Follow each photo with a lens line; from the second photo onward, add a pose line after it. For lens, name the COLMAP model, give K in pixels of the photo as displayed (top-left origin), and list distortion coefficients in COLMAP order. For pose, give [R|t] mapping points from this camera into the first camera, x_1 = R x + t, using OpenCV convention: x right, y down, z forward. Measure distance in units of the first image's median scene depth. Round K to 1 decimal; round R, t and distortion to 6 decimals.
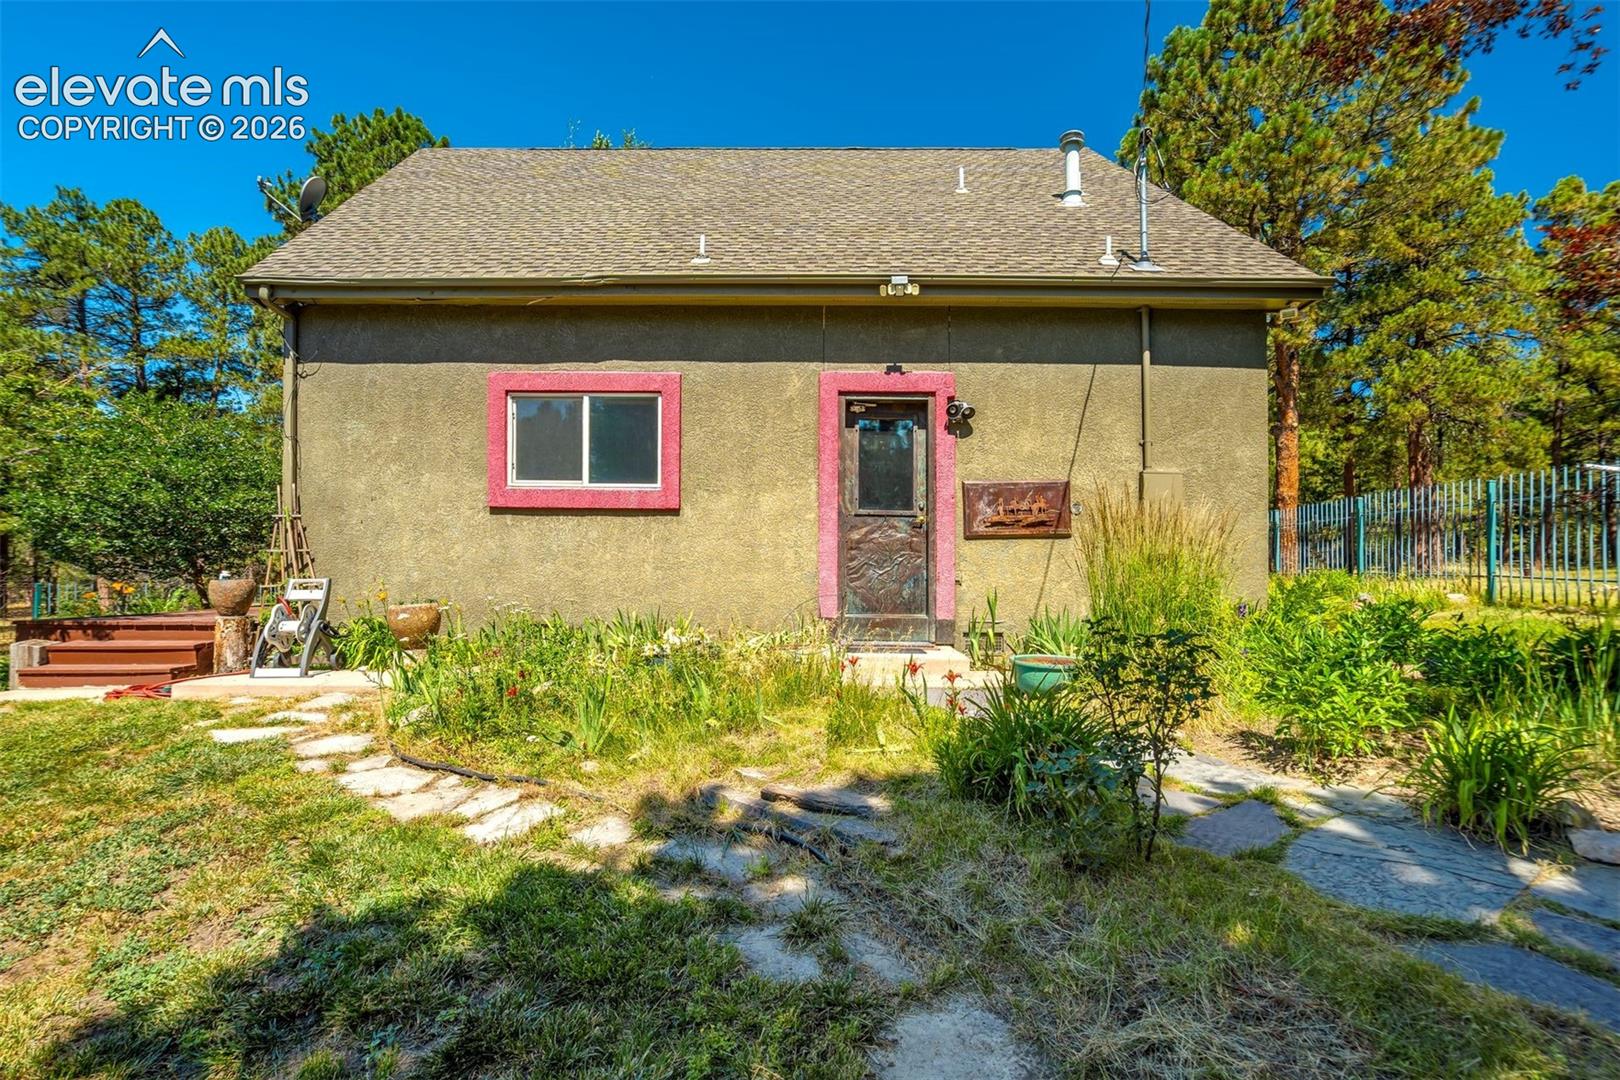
lens RADIAL K [[741.2, 0, 812.7], [0, 741.2, 582.9], [0, 0, 1]] dist [-0.002669, 0.000074]
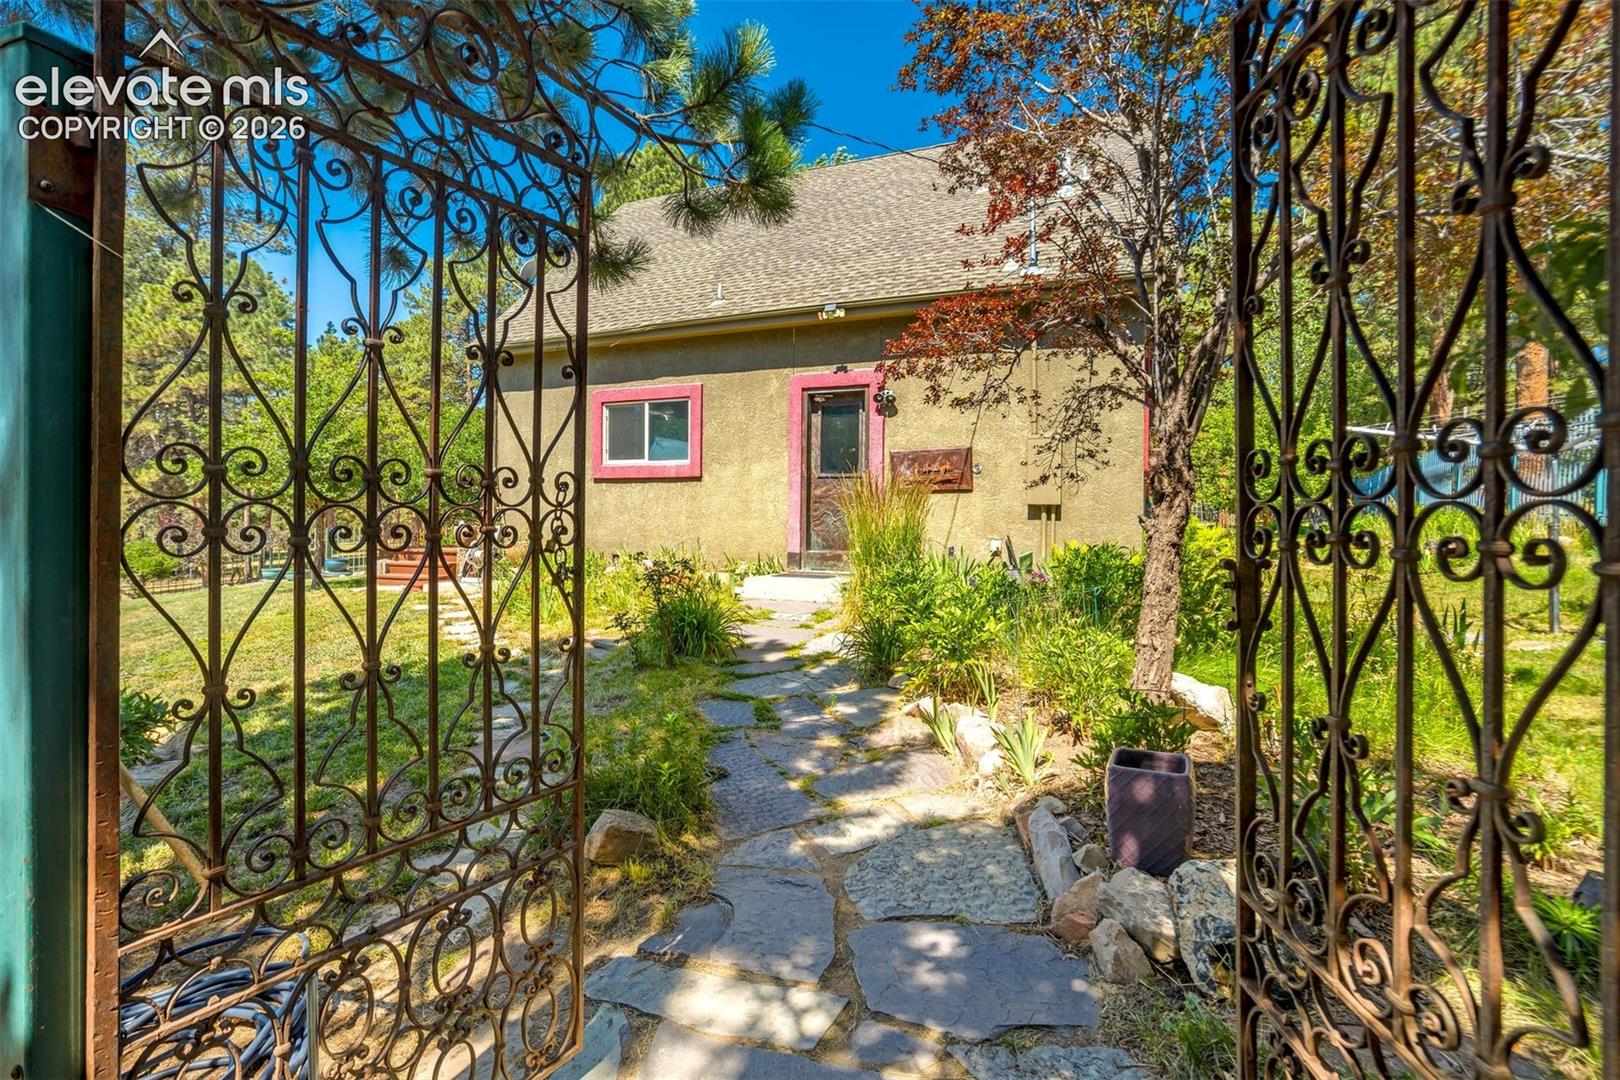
lens RADIAL K [[741.2, 0, 809.6], [0, 741.2, 535.2], [0, 0, 1]] dist [-0.002669, 0.000074]
pose [[0.932135, 0.005200, -0.362072, 0.546479], [-0.000073, 0.999900, 0.014172, -0.005130], [0.362110, -0.013184, 0.932042, -0.282176]]
